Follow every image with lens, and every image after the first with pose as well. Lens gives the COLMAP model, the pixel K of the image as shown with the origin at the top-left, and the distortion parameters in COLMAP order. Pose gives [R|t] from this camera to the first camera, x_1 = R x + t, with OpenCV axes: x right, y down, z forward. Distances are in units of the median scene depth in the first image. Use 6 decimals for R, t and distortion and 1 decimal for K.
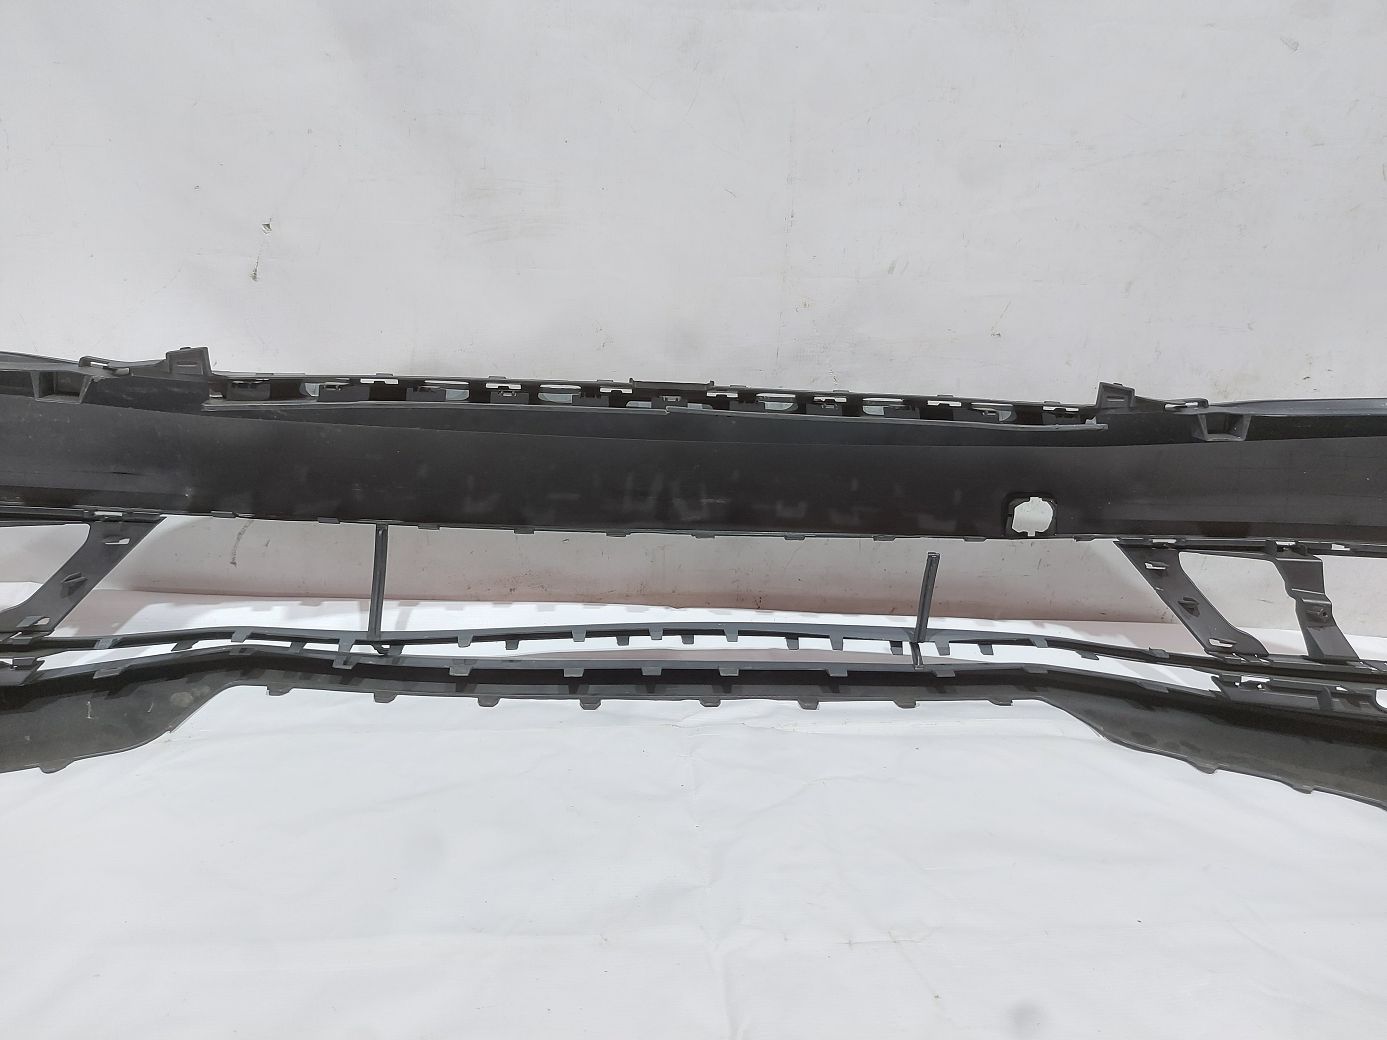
lens RADIAL K [[997.8, 0, 694.0], [0, 997.8, 528.1], [0, 0, 1]] dist [0.075141, -0.112833]
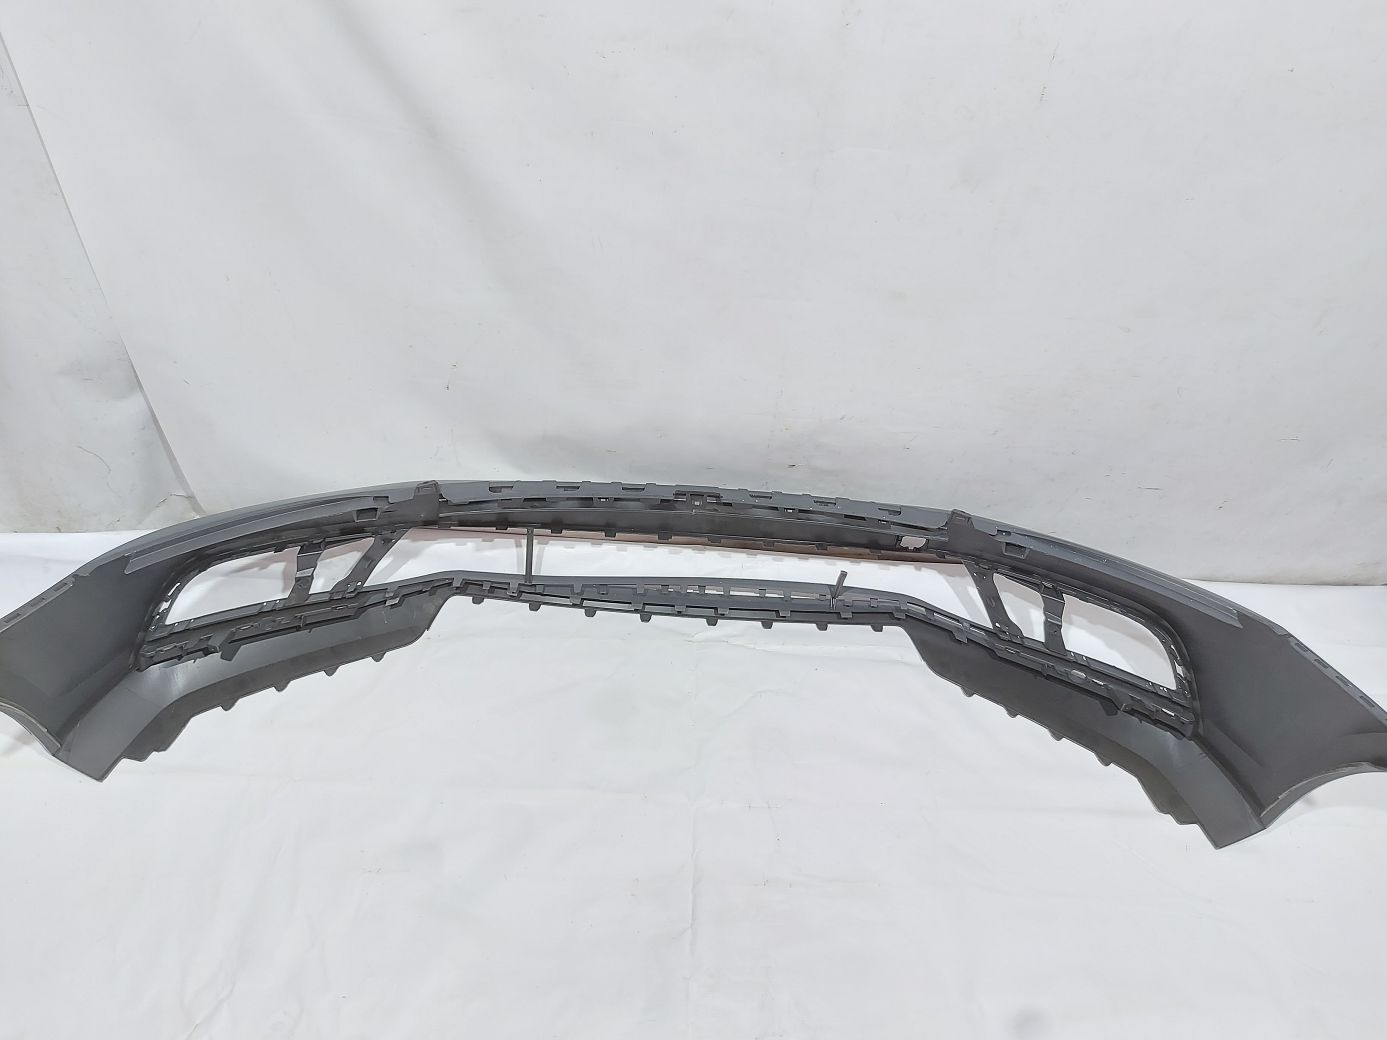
lens RADIAL K [[974.0, 0, 695.4], [0, 974.0, 520.8], [0, 0, 1]] dist [0.066021, -0.107247]
pose [[0.995142, 0.090510, -0.038739, 0.040522], [-0.057648, 0.854668, 0.515964, -0.920456], [0.079809, -0.511224, 0.855734, -0.430097]]
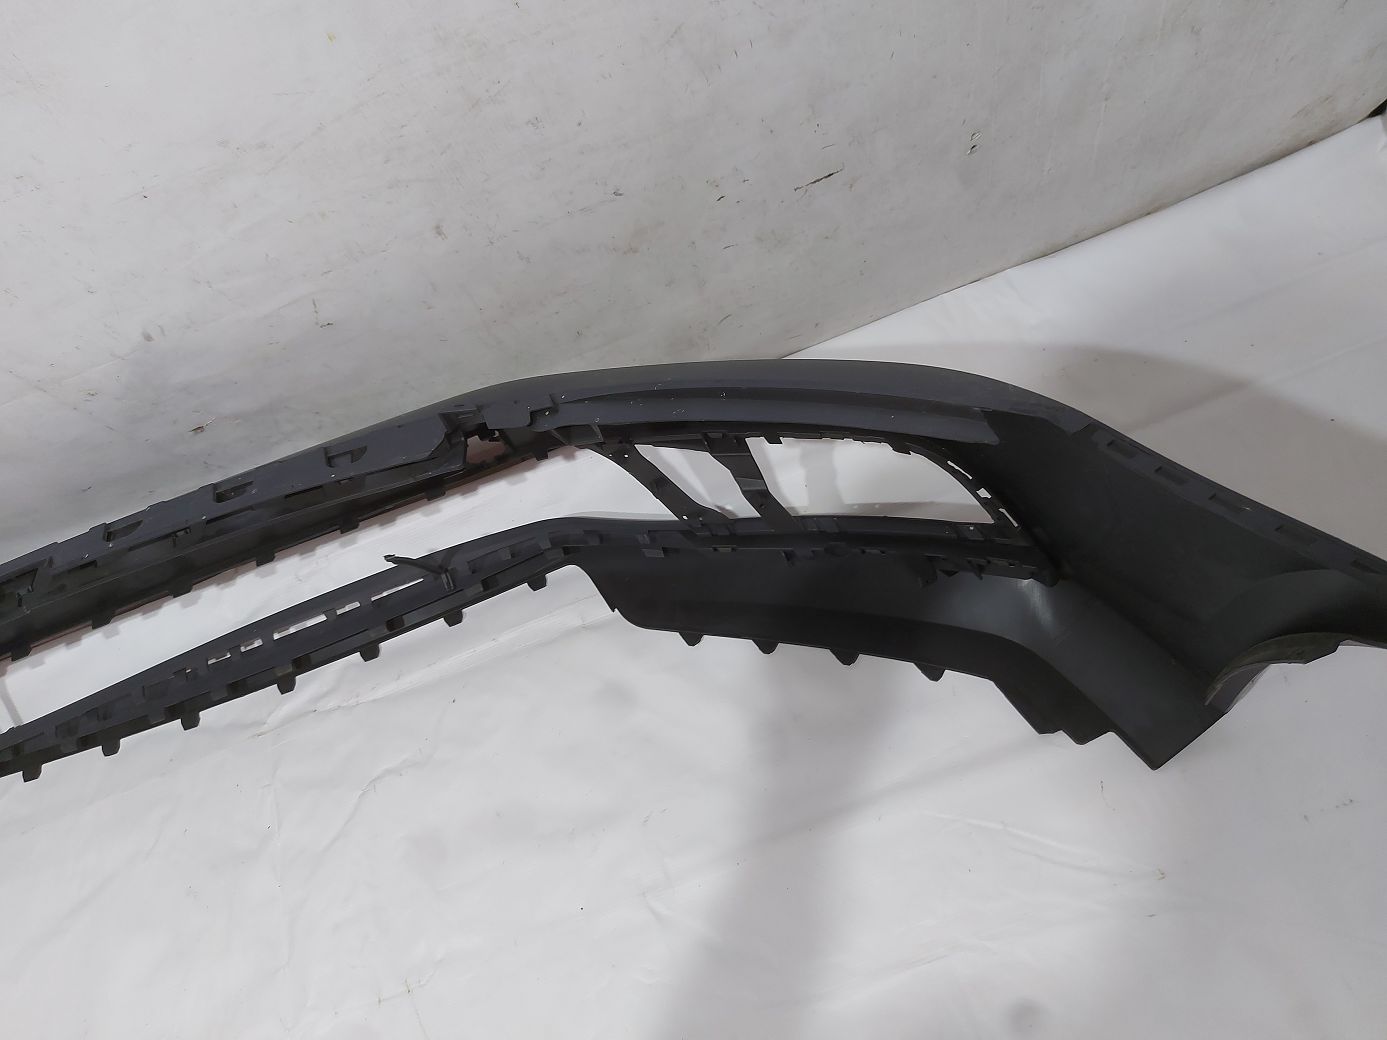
lens RADIAL K [[997.8, 0, 694.0], [0, 997.8, 528.1], [0, 0, 1]] dist [0.075141, -0.112833]
pose [[0.938793, -0.310609, -0.148960, 0.684165], [0.323664, 0.647293, 0.690111, -0.581514], [-0.117934, -0.696084, 0.708208, 0.291262]]
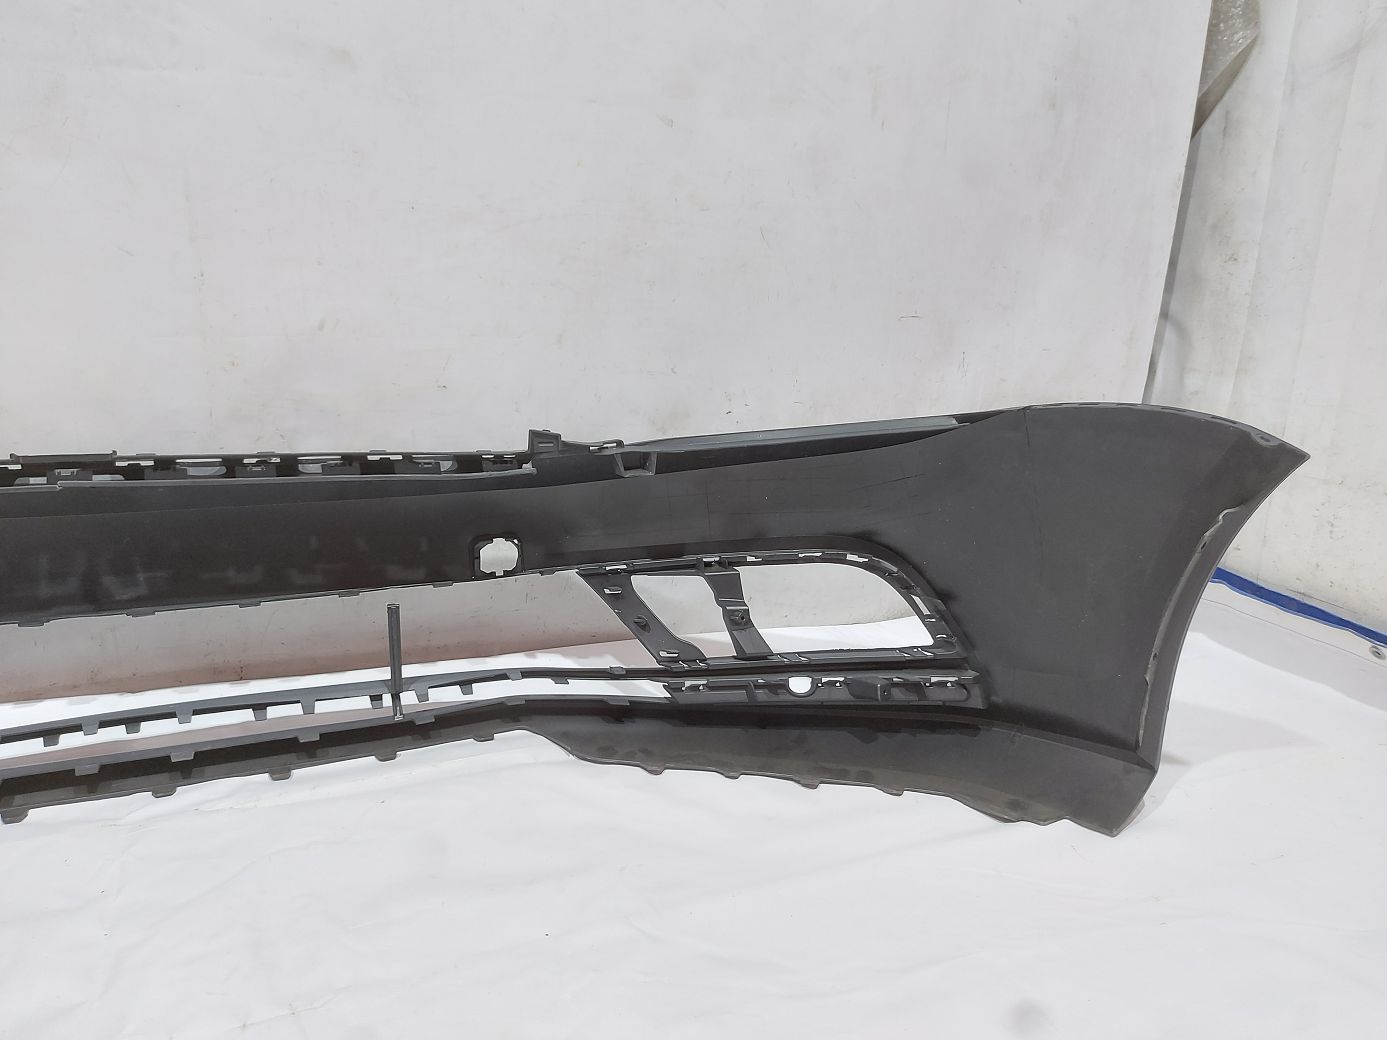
lens RADIAL K [[997.8, 0, 694.0], [0, 997.8, 528.1], [0, 0, 1]] dist [0.075141, -0.112833]
pose [[0.939276, -0.091740, 0.330673, 0.198853], [0.100734, 0.994862, -0.010125, -0.010869], [-0.328045, 0.042820, 0.943691, -0.060348]]
